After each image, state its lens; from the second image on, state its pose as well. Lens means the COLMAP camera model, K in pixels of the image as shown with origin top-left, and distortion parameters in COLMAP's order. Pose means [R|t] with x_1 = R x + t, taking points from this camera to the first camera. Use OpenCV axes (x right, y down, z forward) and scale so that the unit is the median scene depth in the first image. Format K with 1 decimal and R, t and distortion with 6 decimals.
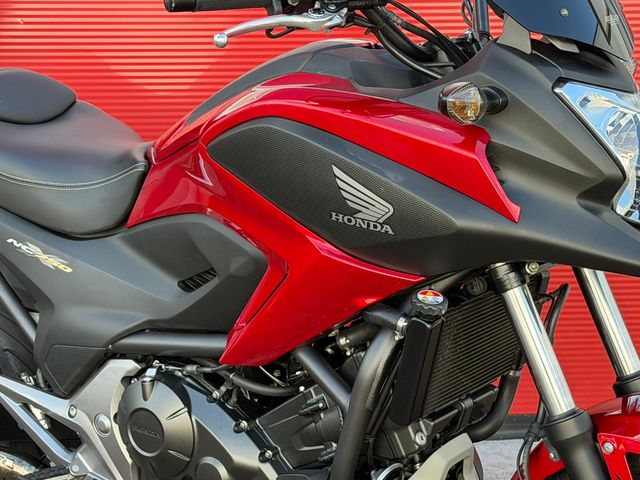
lens RADIAL K [[1438.8, 0, 332.7], [0, 1438.8, 240.5], [0, 0, 1]] dist [0.161097, -0.130195]
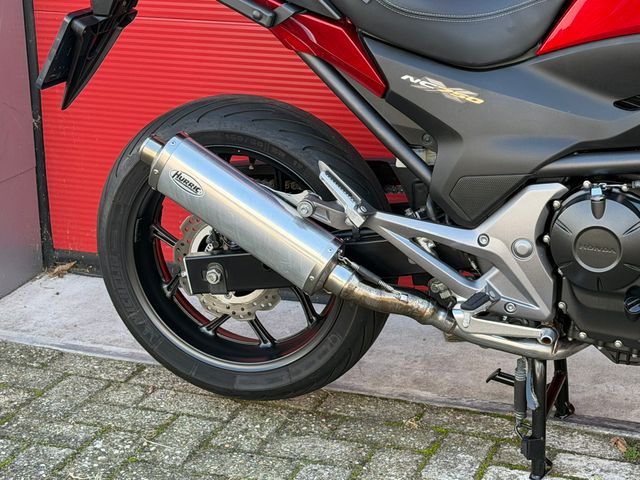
lens RADIAL K [[1437.5, 0, 319.1], [0, 1437.5, 230.1], [0, 0, 1]] dist [0.111936, 0.341638]
pose [[0.958394, -0.096122, 0.268778, -0.641165], [0.070932, 0.992259, 0.101930, -0.000961], [-0.276495, -0.078624, 0.957794, 0.068556]]
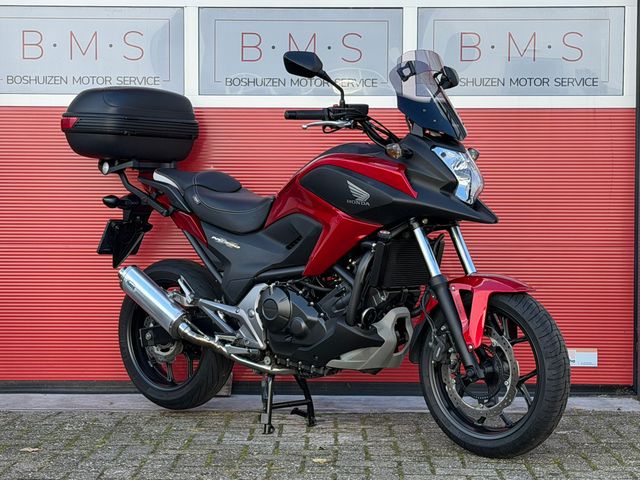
lens RADIAL K [[1422.9, 0, 327.8], [0, 1422.9, 241.1], [0, 0, 1]] dist [0.135560, 0.278706]
pose [[0.996596, 0.010485, -0.081768, 0.159228], [-0.026715, 0.979429, -0.200015, 0.514107], [0.077989, 0.201518, 0.976375, -1.333709]]
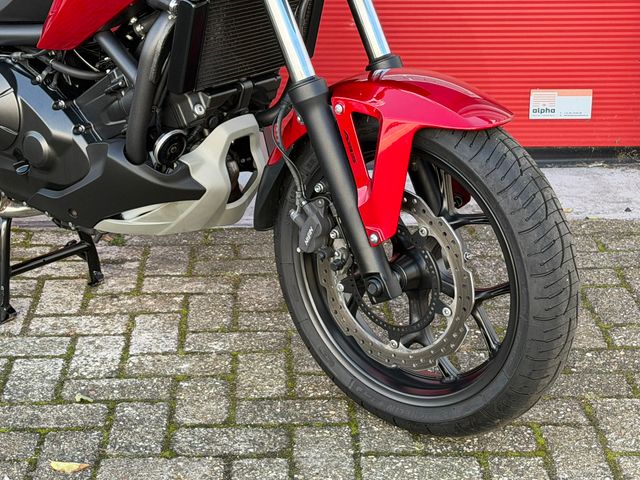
lens RADIAL K [[1438.8, 0, 332.7], [0, 1438.8, 240.5], [0, 0, 1]] dist [0.161097, -0.130195]
pose [[0.999595, 0.018025, -0.022018, 0.193929], [-0.015249, 0.992616, 0.120335, 0.098170], [0.024025, -0.119950, 0.992489, -0.174494]]
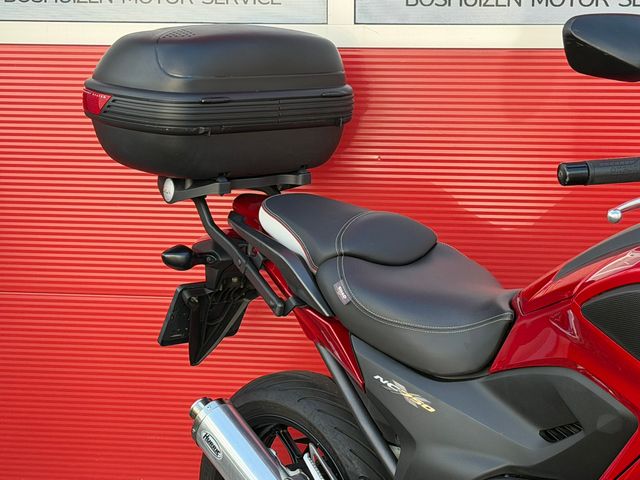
lens RADIAL K [[1438.8, 0, 332.7], [0, 1438.8, 240.5], [0, 0, 1]] dist [0.161097, -0.130195]
pose [[0.980029, 0.039687, -0.194855, -0.060928], [-0.052231, 0.996851, -0.059667, -0.040255], [0.191873, 0.068653, 0.979016, -0.050743]]
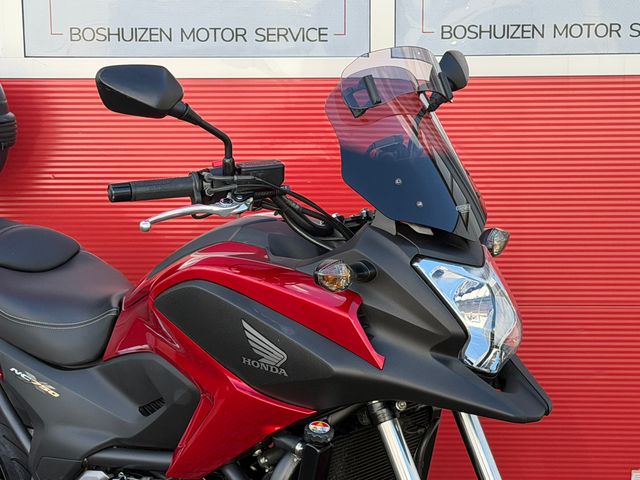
lens RADIAL K [[1437.5, 0, 319.1], [0, 1437.5, 230.1], [0, 0, 1]] dist [0.111936, 0.341638]
pose [[0.996299, 0.010404, -0.085323, 0.158517], [-0.016908, 0.996976, -0.075855, -0.033218], [0.084276, 0.077016, 0.993462, -0.228173]]
